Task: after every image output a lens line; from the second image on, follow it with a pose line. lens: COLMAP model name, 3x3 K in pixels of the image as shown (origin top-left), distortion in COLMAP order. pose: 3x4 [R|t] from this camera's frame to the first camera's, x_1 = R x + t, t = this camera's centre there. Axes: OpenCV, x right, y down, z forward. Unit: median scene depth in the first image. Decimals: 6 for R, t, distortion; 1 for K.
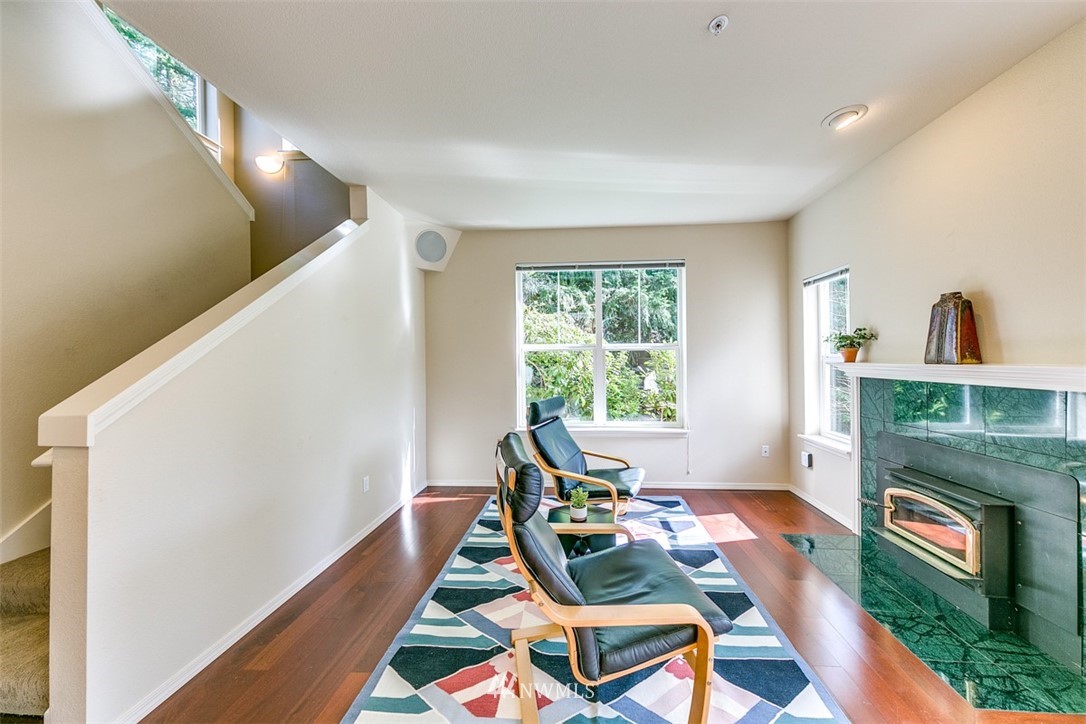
lens RADIAL K [[344.9, 0, 562.6], [0, 344.9, 358.1], [0, 0, 1]] dist [-0.001041, 0.000119]
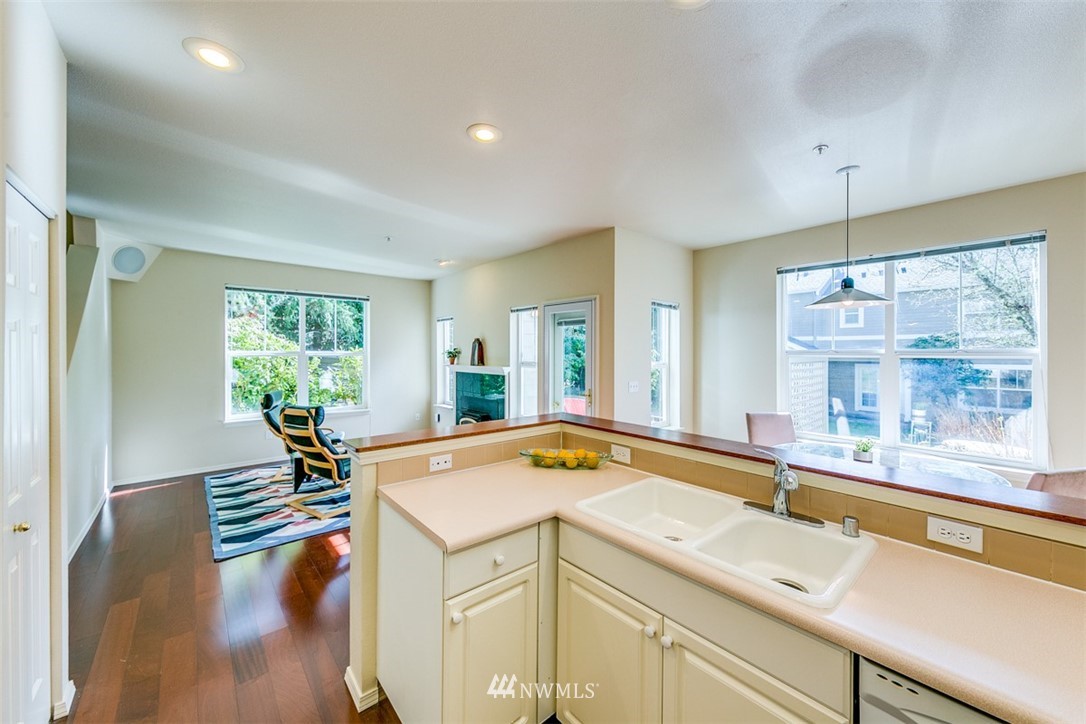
lens RADIAL K [[403.7, 0, 543.9], [0, 403.7, 350.6], [0, 0, 1]] dist [0.010098, -0.000005]
pose [[0.715999, 0.009737, 0.698034, -0.441798], [-0.007583, 0.999952, -0.006171, -0.056781], [-0.698060, -0.000874, 0.716038, -1.066369]]
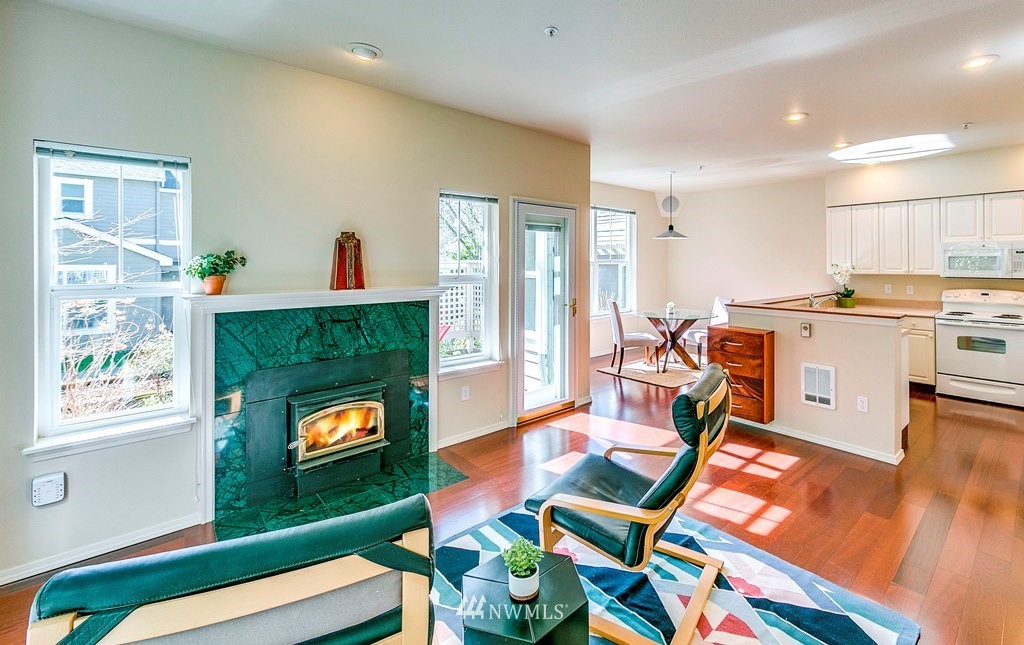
lens RADIAL K [[442.2, 0, 573.1], [0, 442.2, 264.5], [0, 0, 1]] dist [-0.010918, -0.000065]
pose [[-0.726988, 0.014866, 0.686489, -0.381736], [0.012266, 0.999887, -0.008663, -0.033776], [-0.686540, 0.002122, -0.727089, 1.107952]]
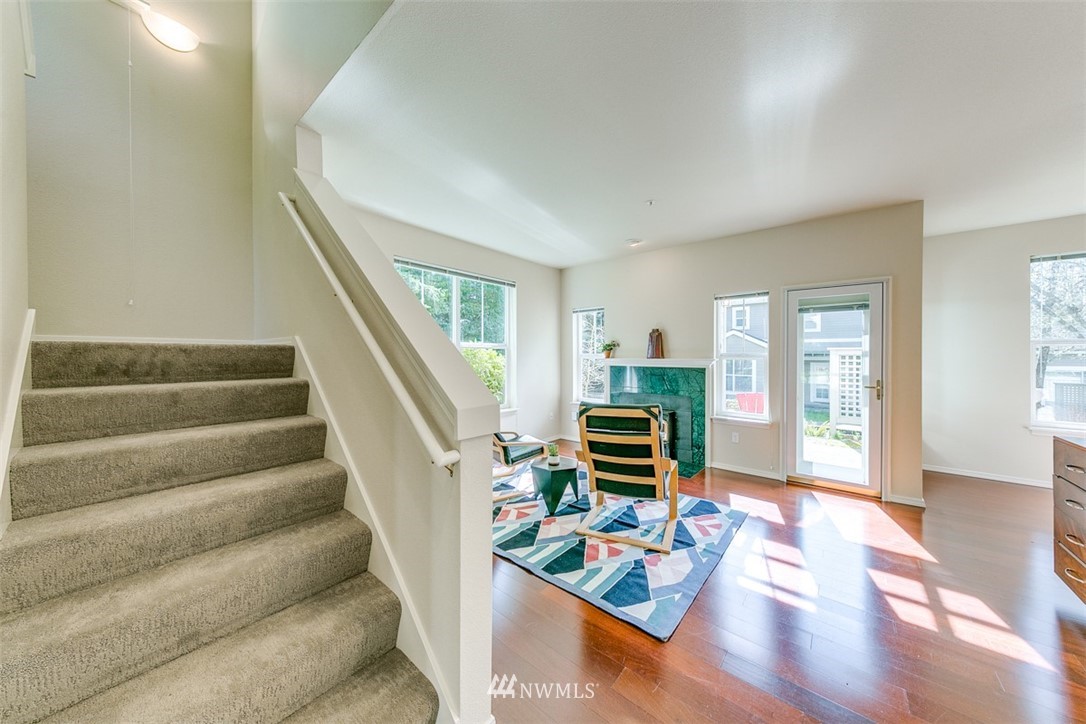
lens RADIAL K [[358.9, 0, 539.9], [0, 358.9, 354.1], [0, 0, 1]] dist [0.002003, 0.000040]
pose [[0.601849, 0.011773, 0.798523, -0.933597], [-0.008483, 0.999929, -0.008349, 0.009275], [-0.798565, -0.001748, 0.601906, 0.098125]]
